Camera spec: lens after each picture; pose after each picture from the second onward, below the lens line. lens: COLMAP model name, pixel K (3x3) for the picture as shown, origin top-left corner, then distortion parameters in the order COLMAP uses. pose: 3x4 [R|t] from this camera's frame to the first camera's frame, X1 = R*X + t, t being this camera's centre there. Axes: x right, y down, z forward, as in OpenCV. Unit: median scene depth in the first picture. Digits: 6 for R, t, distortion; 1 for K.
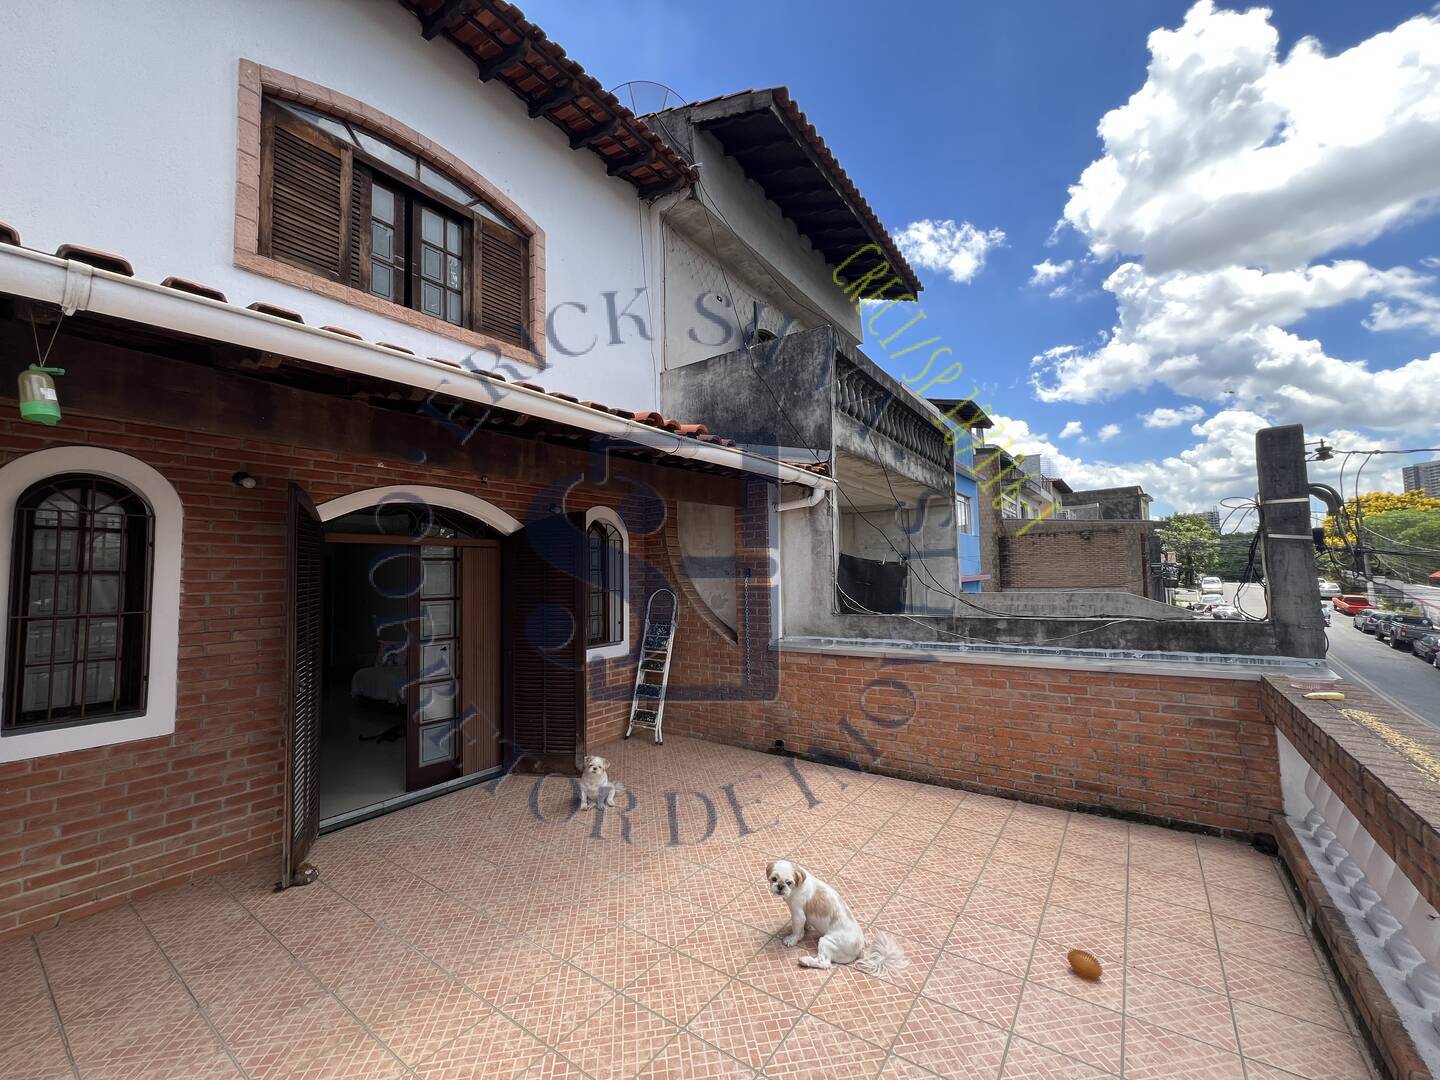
lens RADIAL K [[578.9, 0, 721.2], [0, 578.9, 537.1], [0, 0, 1]] dist [0.003273, 0.000711]
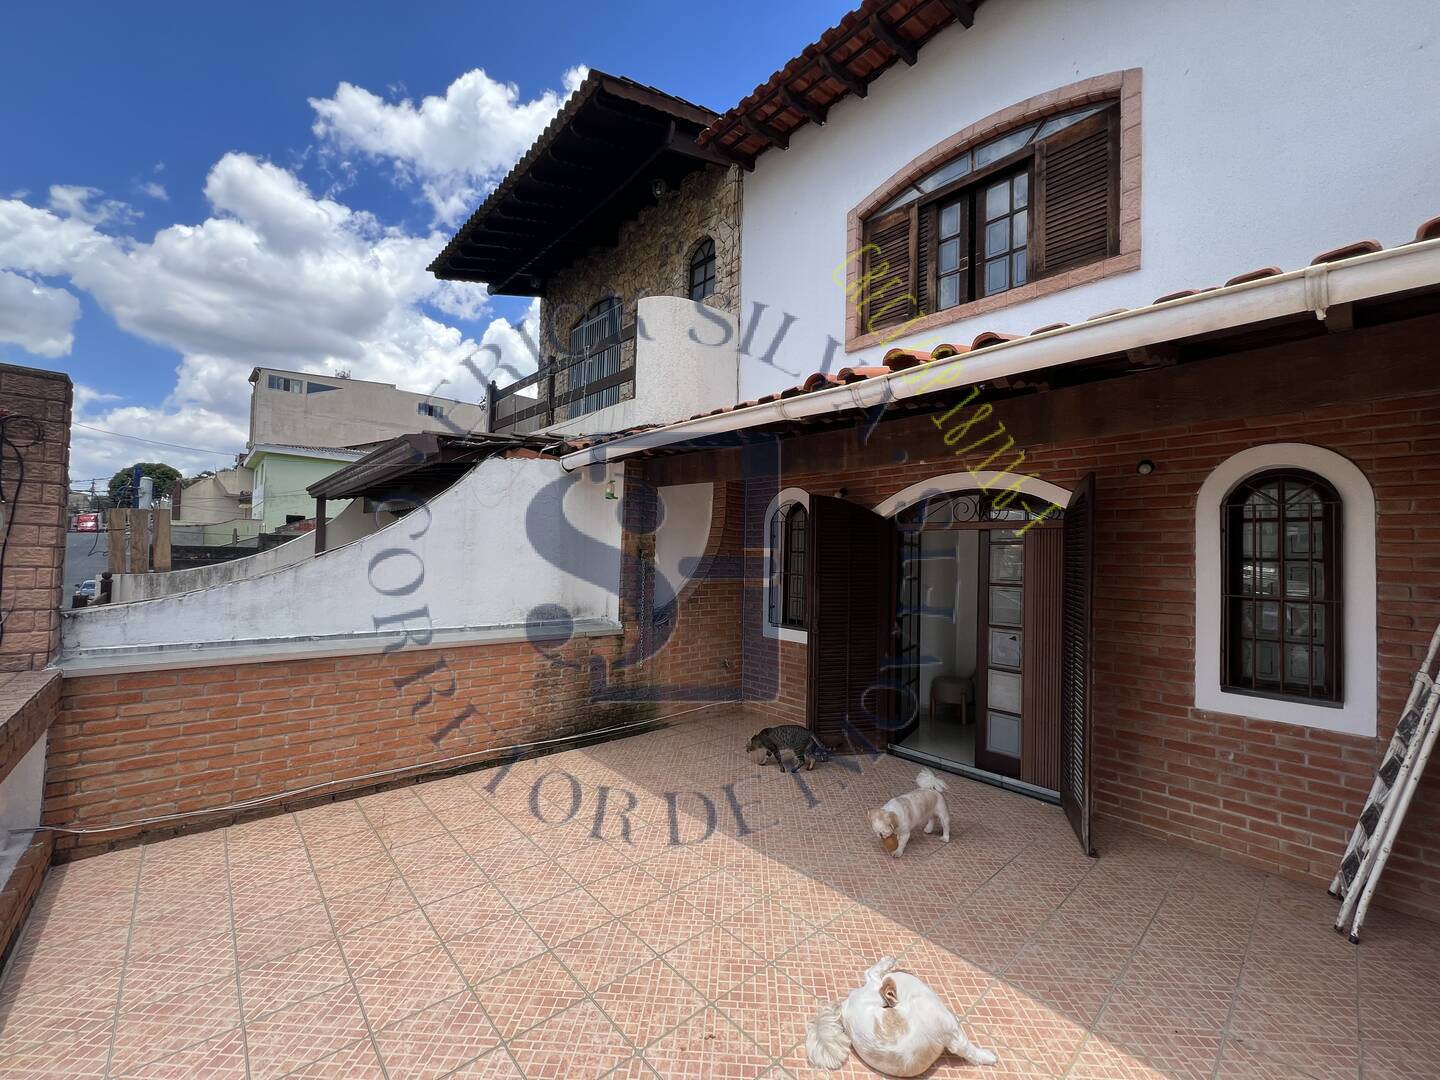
lens RADIAL K [[578.9, 0, 724.5], [0, 578.9, 543.1], [0, 0, 1]] dist [0.003273, 0.000711]
pose [[-0.203346, -0.009488, -0.979061, 0.555468], [0.042733, 0.998914, -0.018556, 0.035873], [0.978174, -0.045611, -0.202720, 0.753474]]
